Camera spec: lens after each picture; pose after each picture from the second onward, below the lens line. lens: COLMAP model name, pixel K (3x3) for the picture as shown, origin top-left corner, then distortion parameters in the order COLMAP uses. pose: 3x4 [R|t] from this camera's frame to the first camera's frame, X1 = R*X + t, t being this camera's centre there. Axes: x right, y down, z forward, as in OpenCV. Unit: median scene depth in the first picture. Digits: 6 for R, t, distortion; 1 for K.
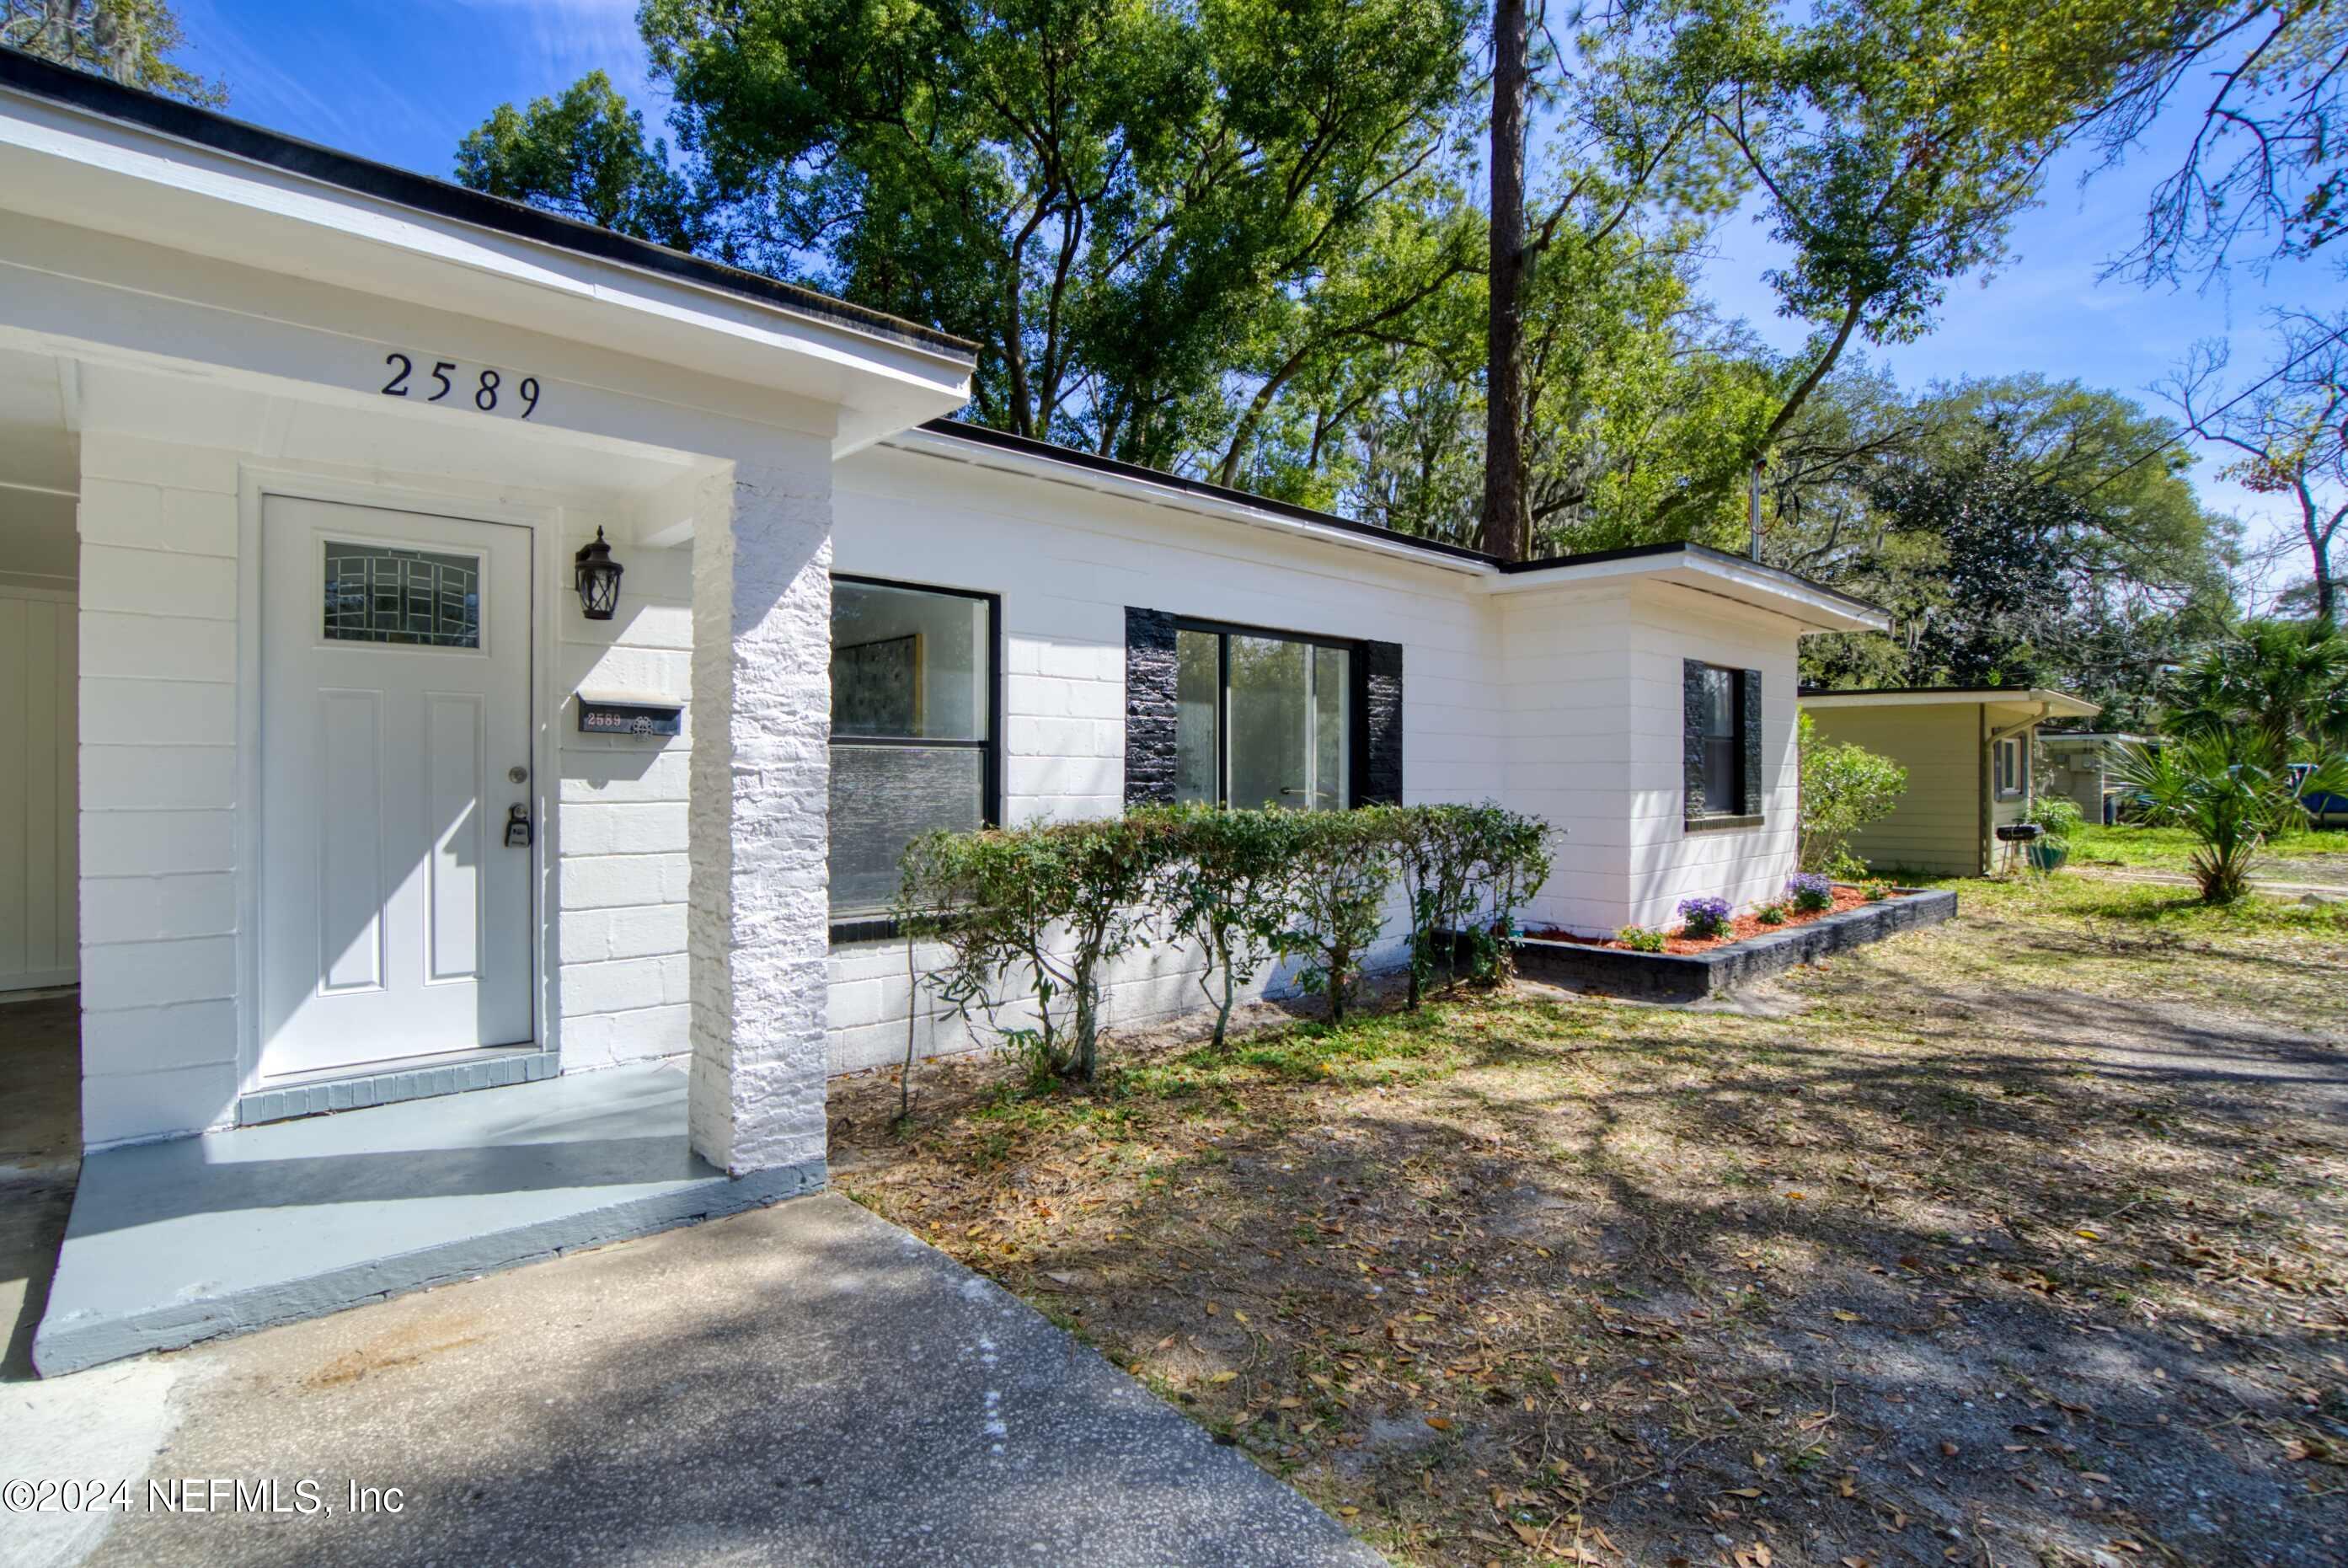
lens RADIAL K [[1082.6, 0, 1048.1], [0, 1082.6, 756.3], [0, 0, 1]] dist [-0.035402, -0.000143]
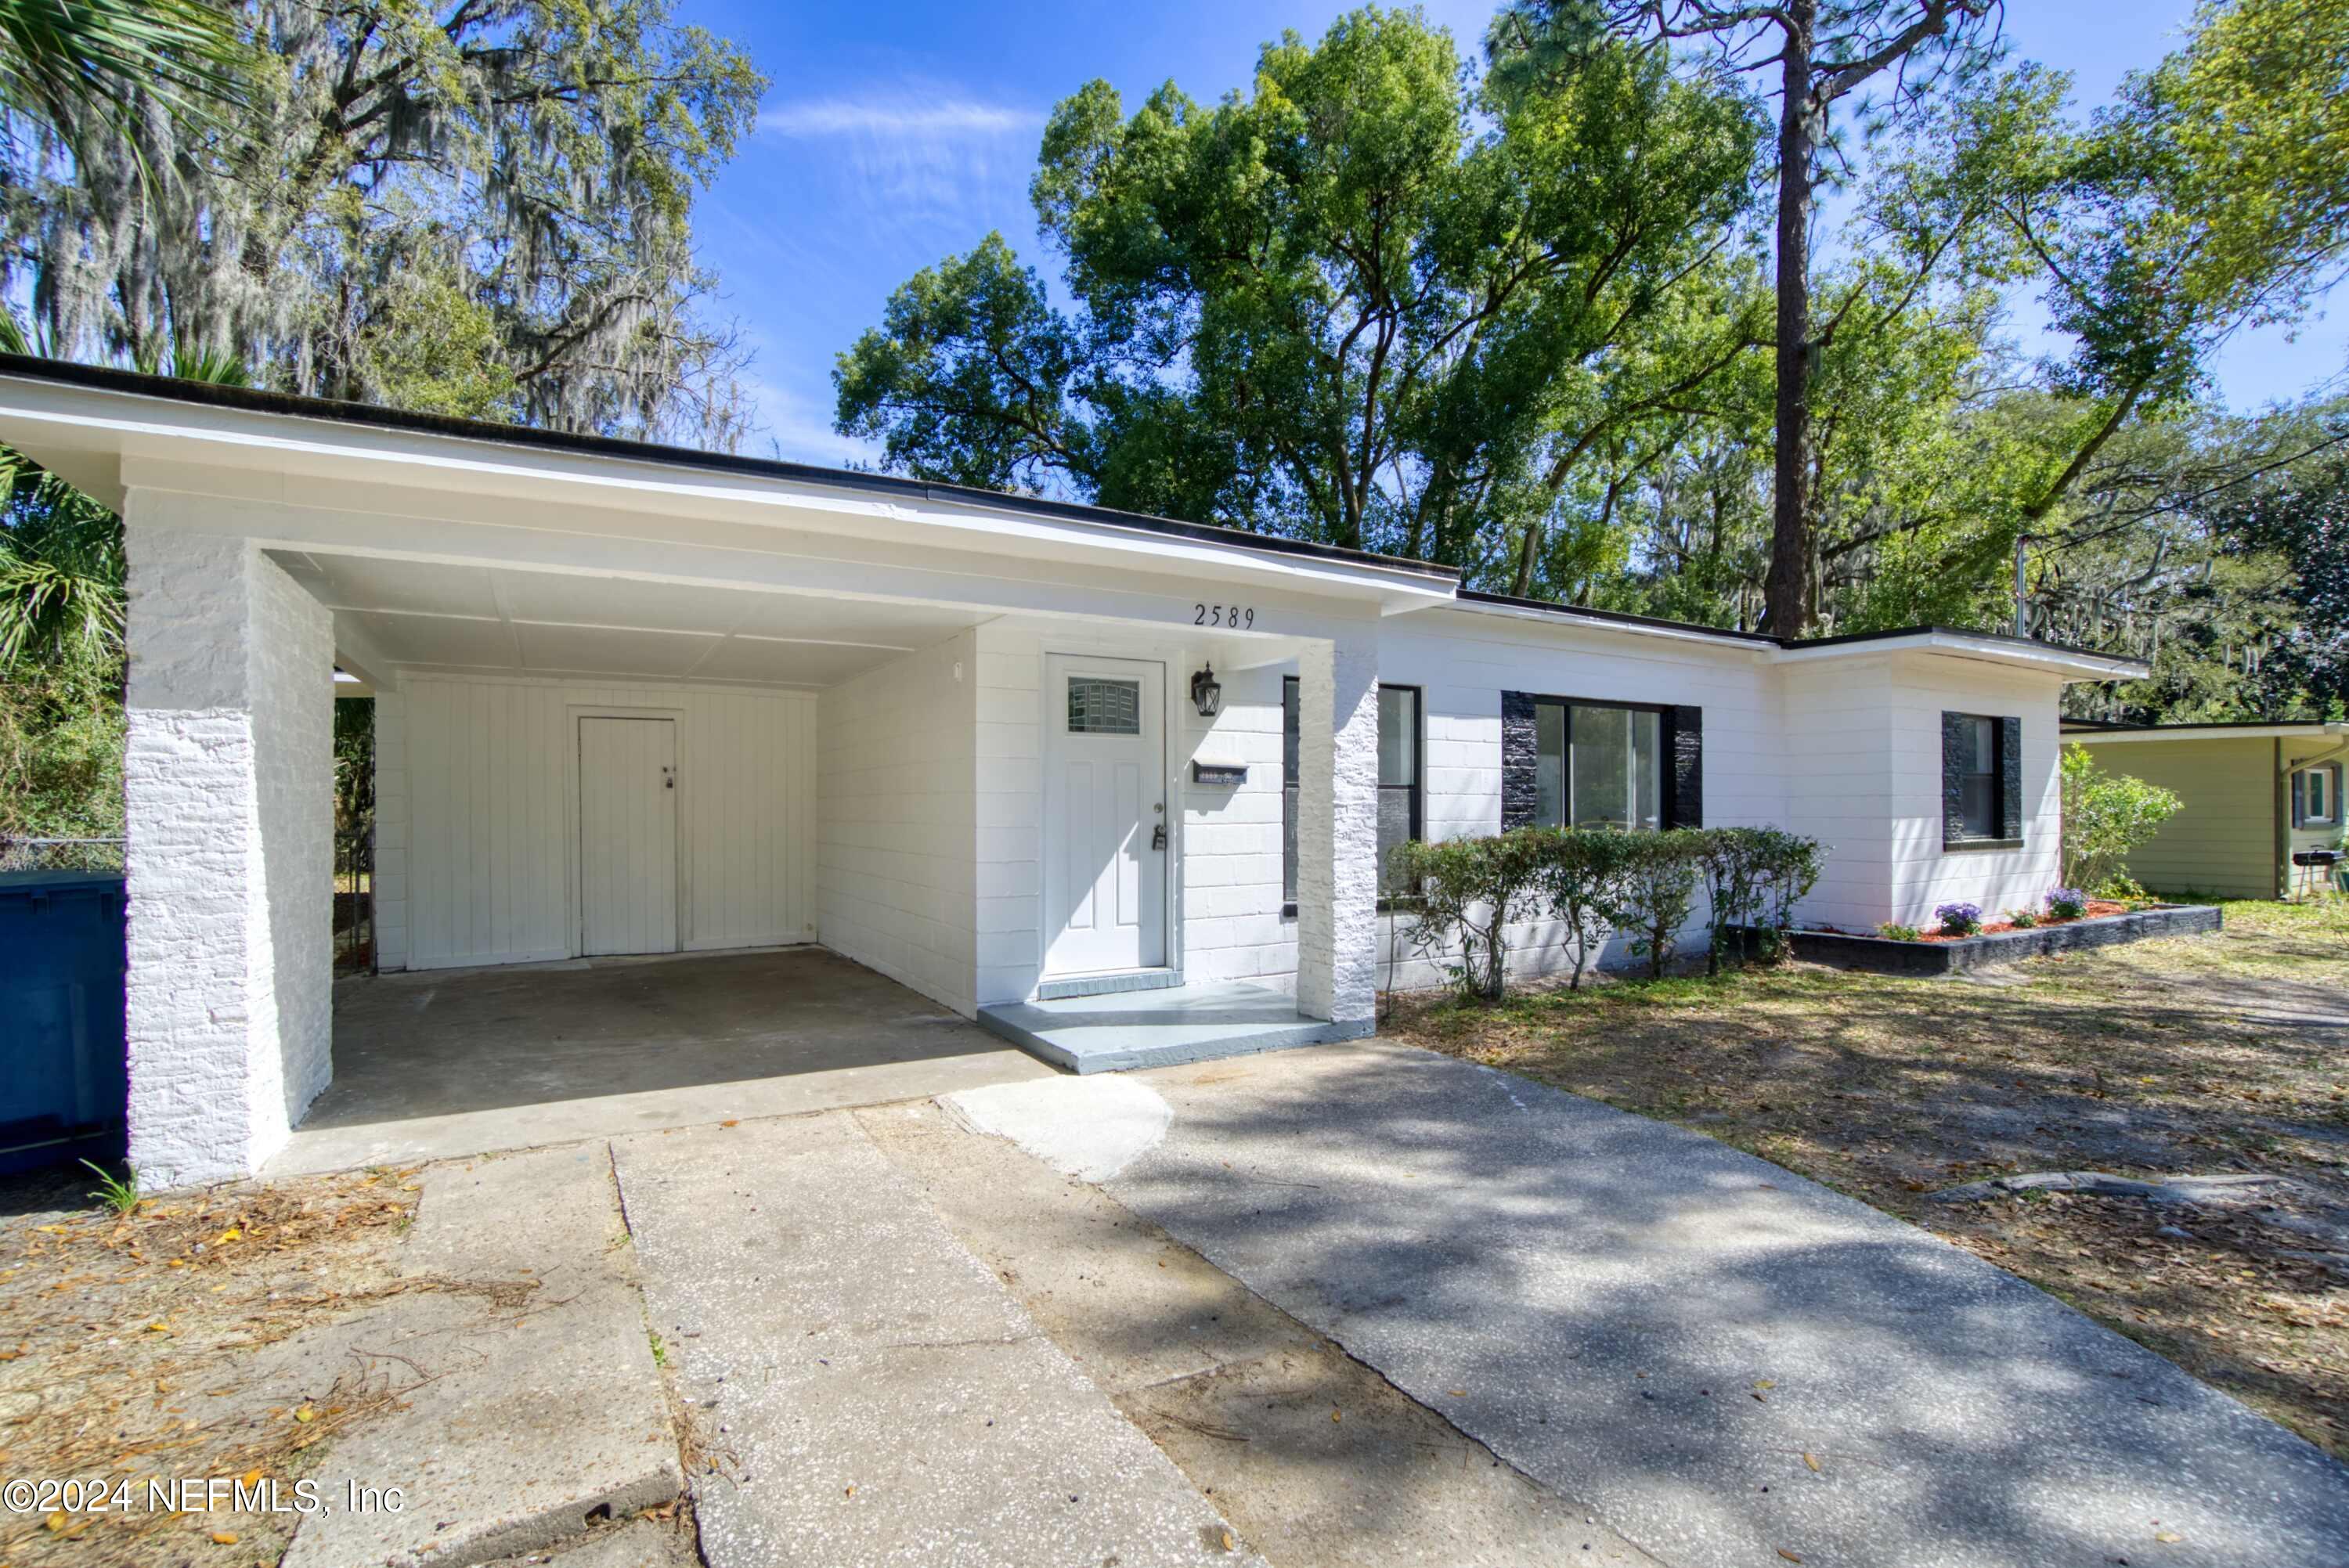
lens RADIAL K [[1036.1, 0, 1160.9], [0, 1036.1, 792.2], [0, 0, 1]] dist [-0.041978, 0.011044]
pose [[0.987015, -0.004351, -0.160569, -0.171769], [0.004859, 0.999984, 0.002769, -0.009149], [0.160554, -0.003513, 0.987021, -0.476020]]
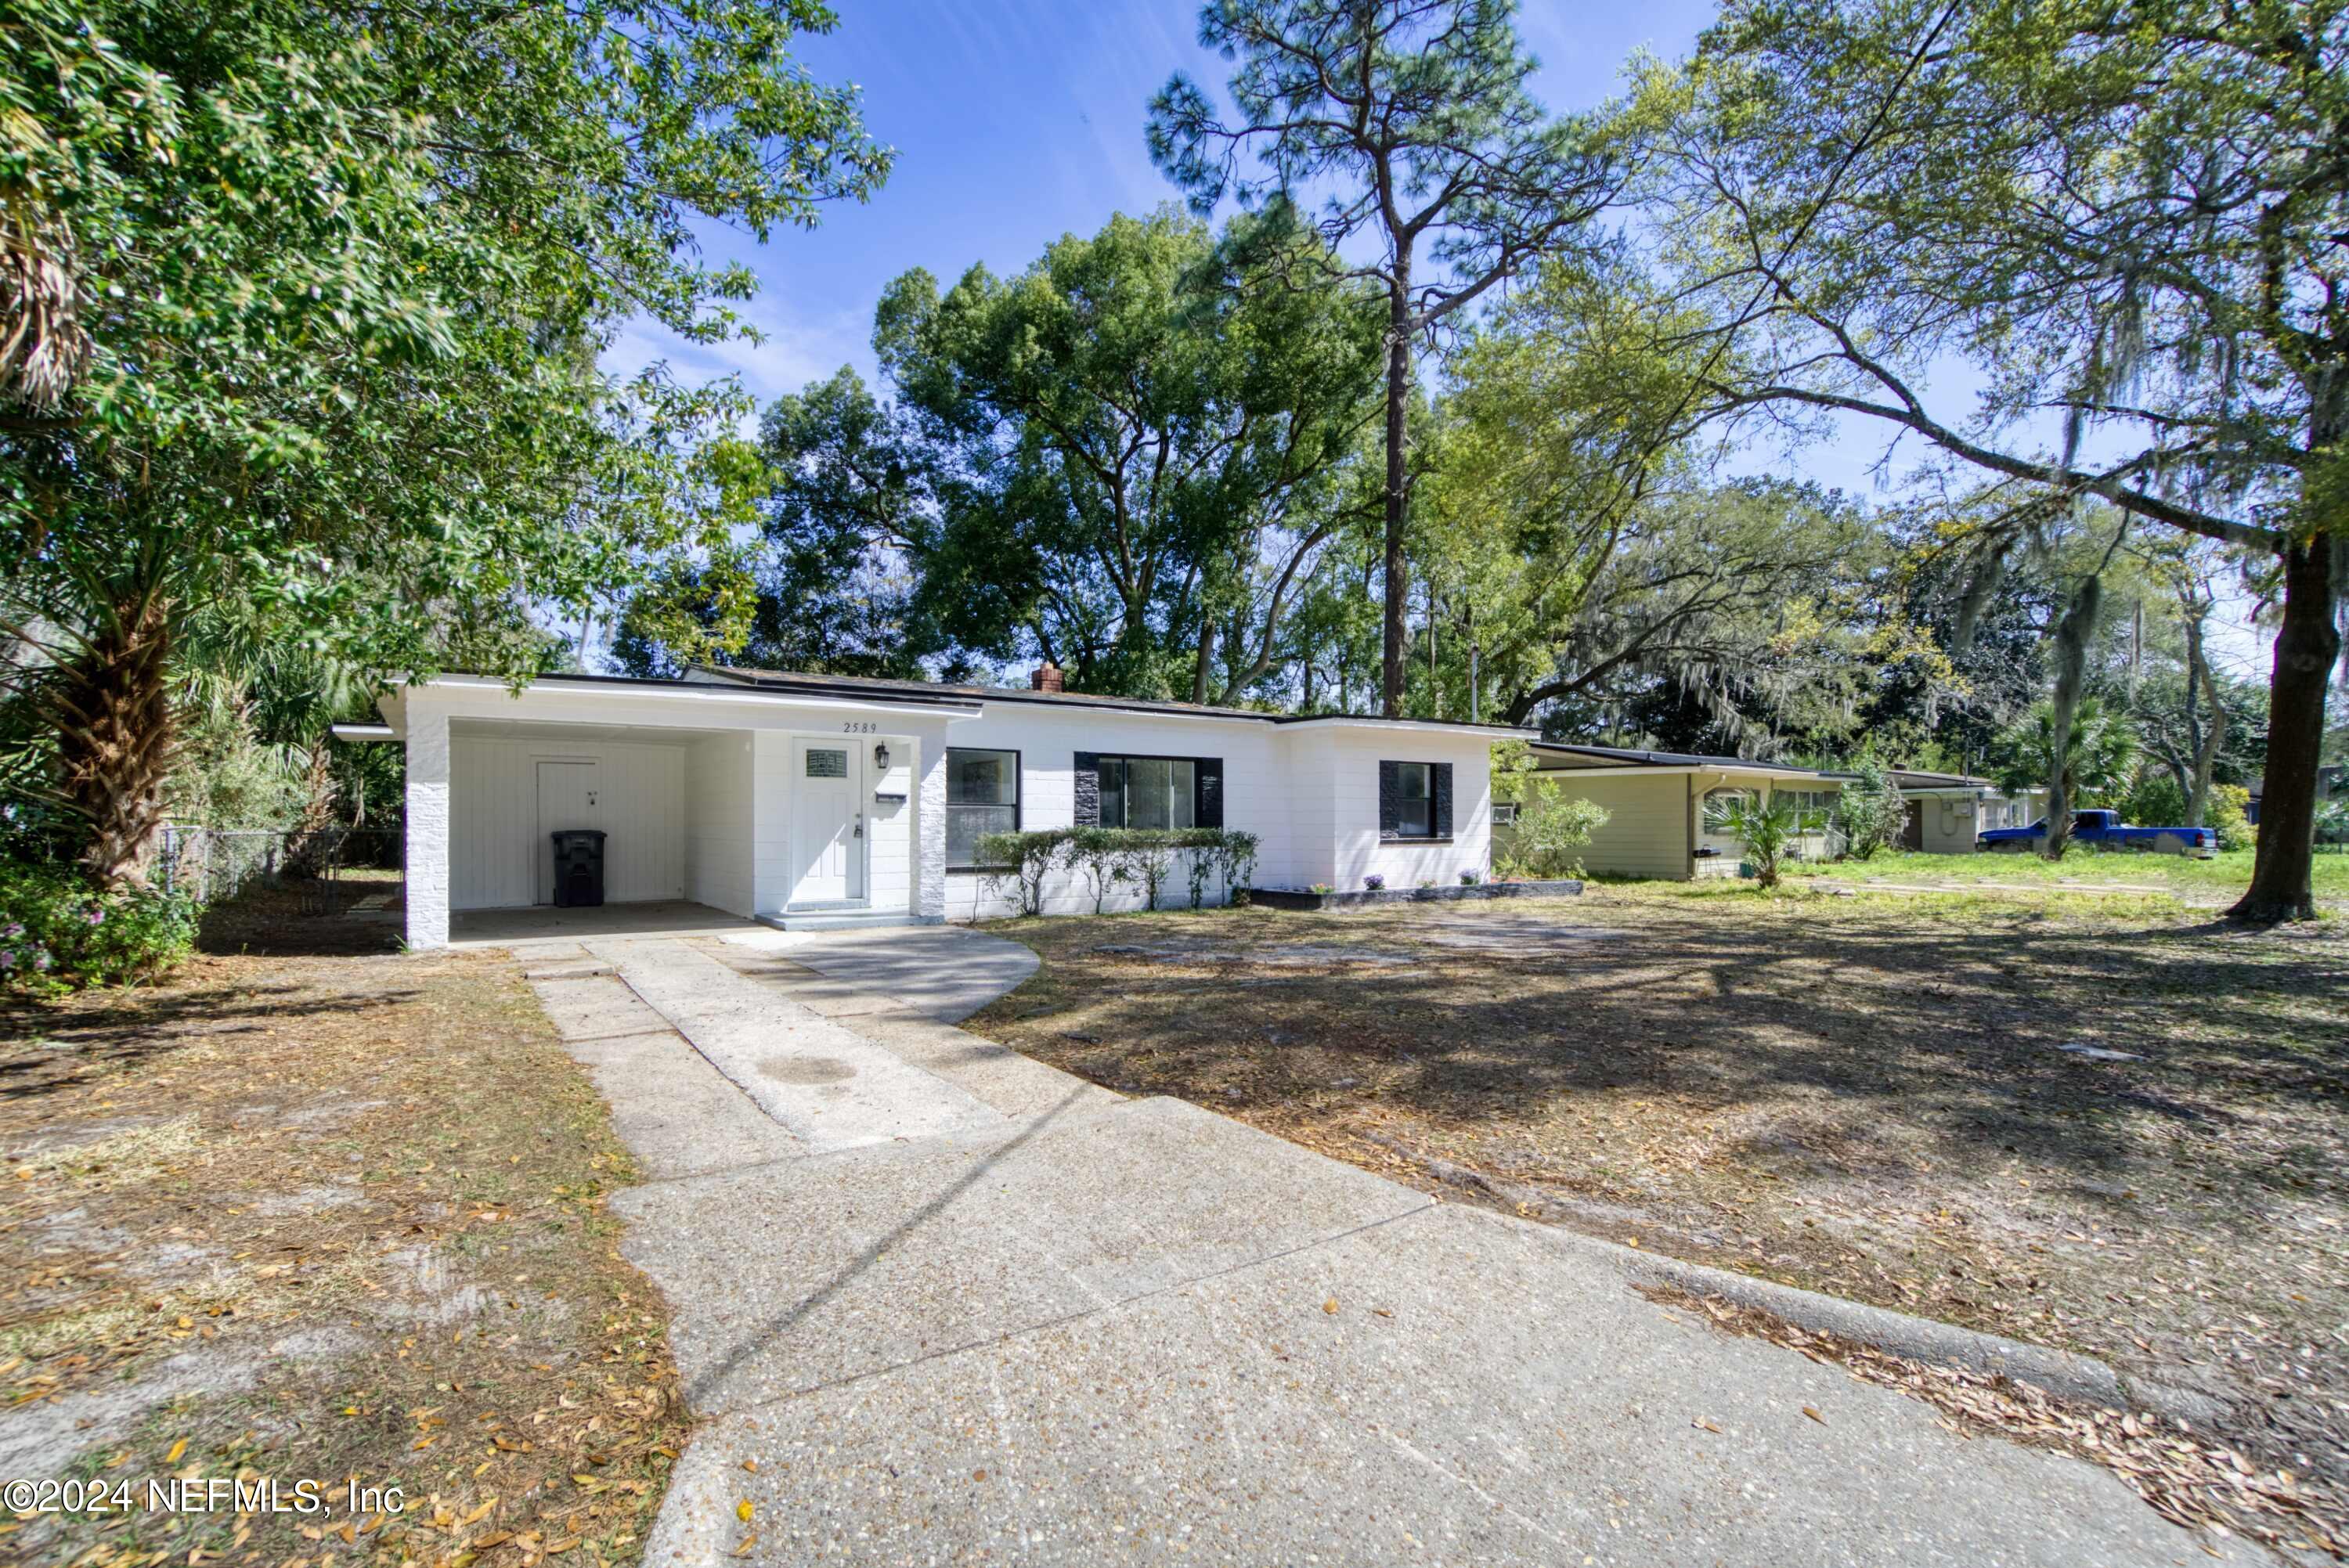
lens RADIAL K [[1036.1, 0, 1163.1], [0, 1036.1, 800.6], [0, 0, 1]] dist [-0.041978, 0.011044]
pose [[0.997158, -0.002888, -0.075289, 0.512042], [0.002458, 0.999980, -0.005793, -0.006719], [0.075304, 0.005592, 0.997145, -1.578202]]
